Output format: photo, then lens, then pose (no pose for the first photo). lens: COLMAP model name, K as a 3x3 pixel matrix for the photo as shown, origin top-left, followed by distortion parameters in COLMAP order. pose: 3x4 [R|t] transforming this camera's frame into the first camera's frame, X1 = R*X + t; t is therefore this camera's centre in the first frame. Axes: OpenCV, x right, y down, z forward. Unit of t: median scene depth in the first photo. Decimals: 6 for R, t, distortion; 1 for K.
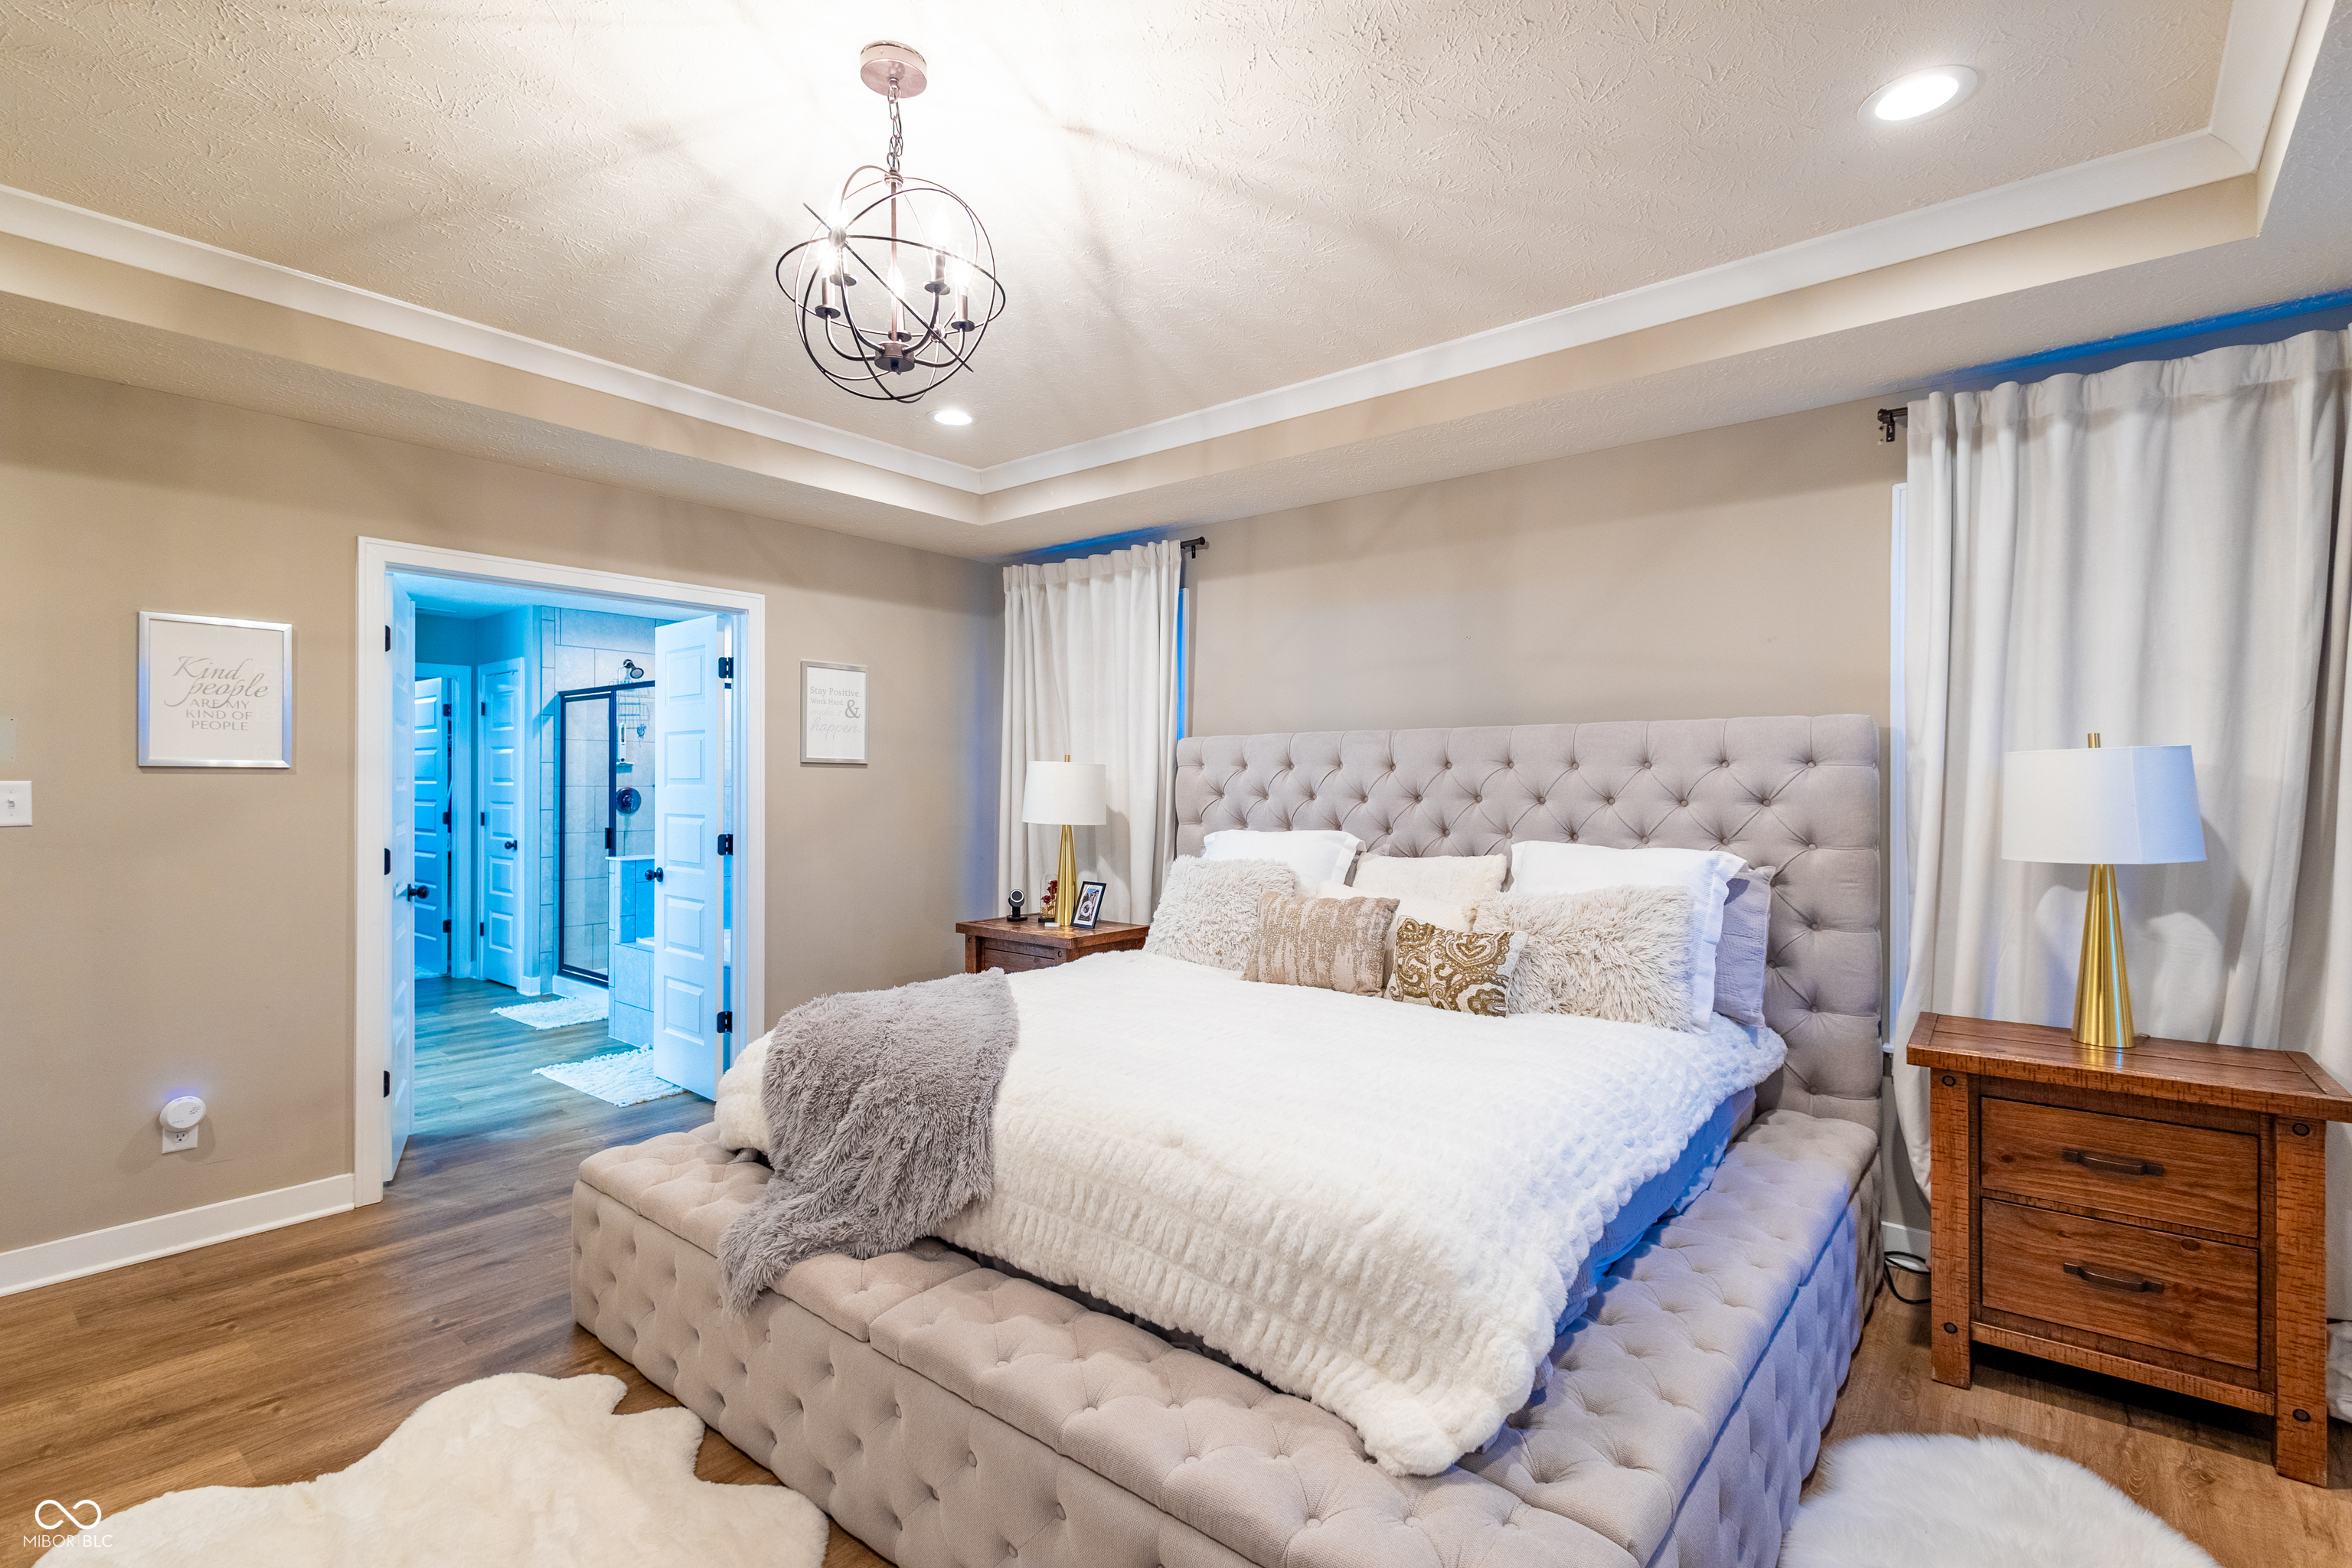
lens RADIAL K [[1080.4, 0, 1172.4], [0, 1080.4, 784.0], [0, 0, 1]] dist [0.016128, -0.005043]
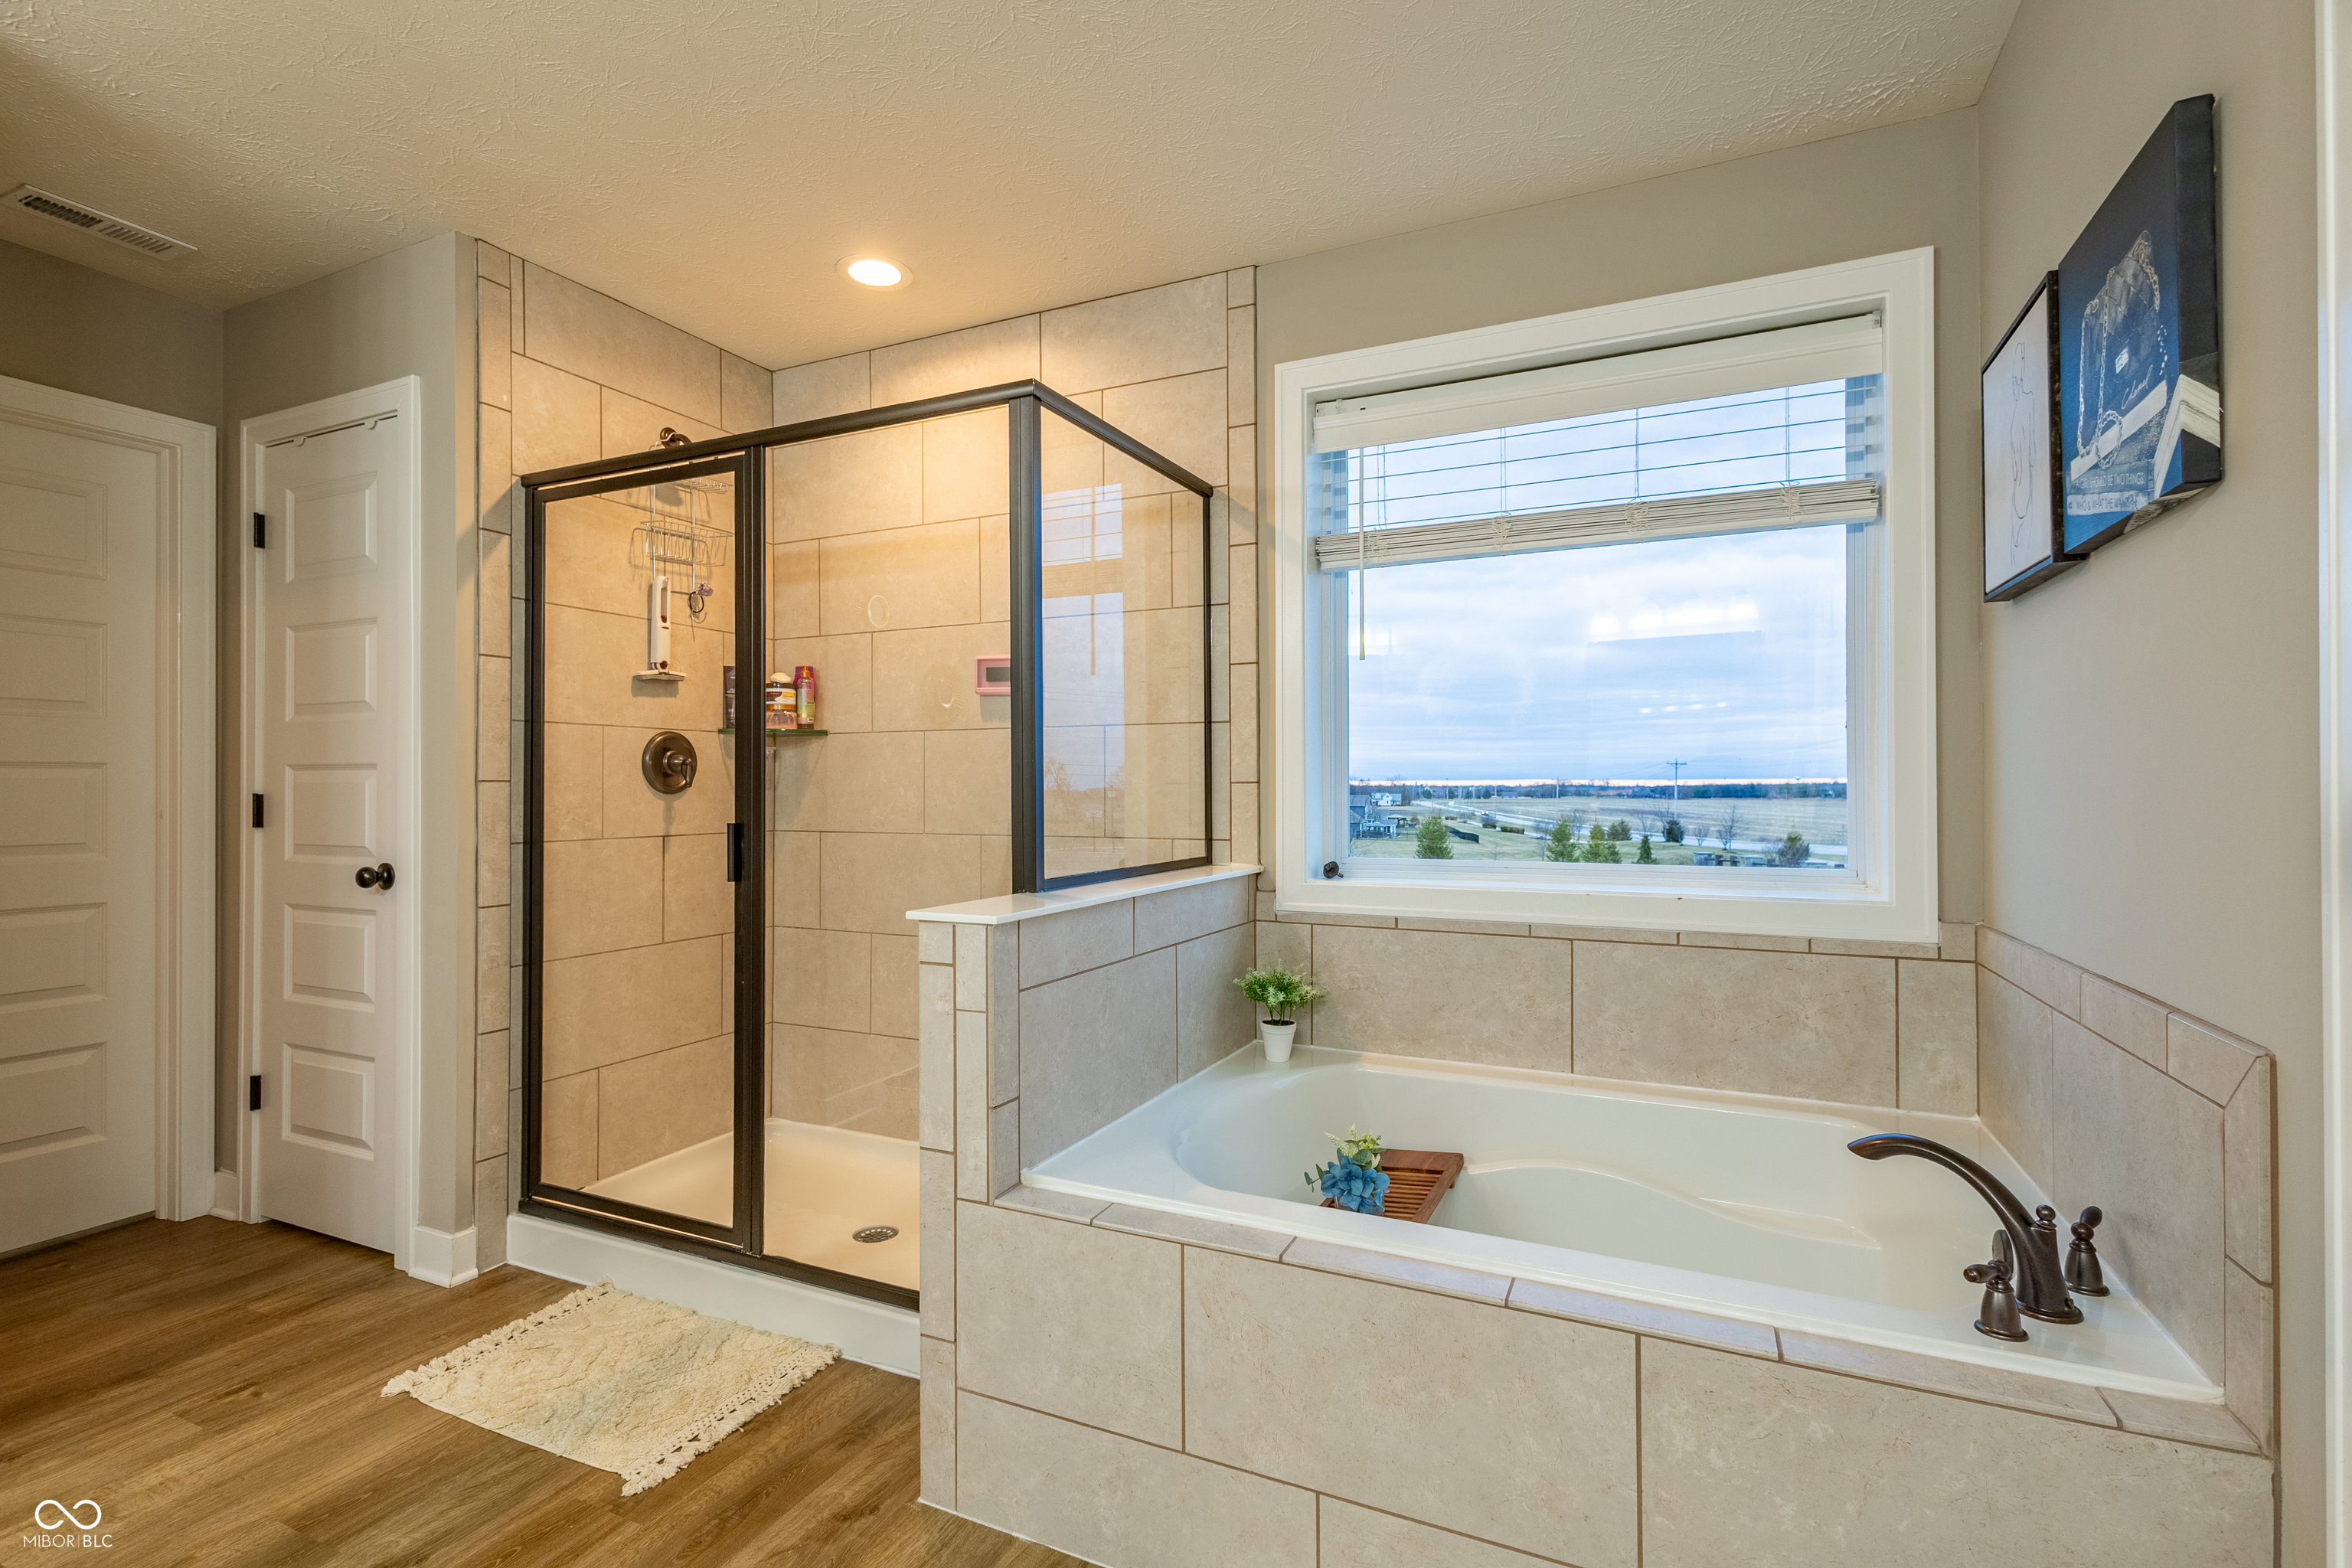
lens RADIAL K [[1080.4, 0, 1181.0], [0, 1080.4, 780.0], [0, 0, 1]] dist [0.016128, -0.005043]
pose [[0.968845, -0.001209, 0.247665, -0.430649], [0.002447, 0.999986, -0.004689, 0.025345], [-0.247656, 0.005148, 0.968834, 0.563851]]
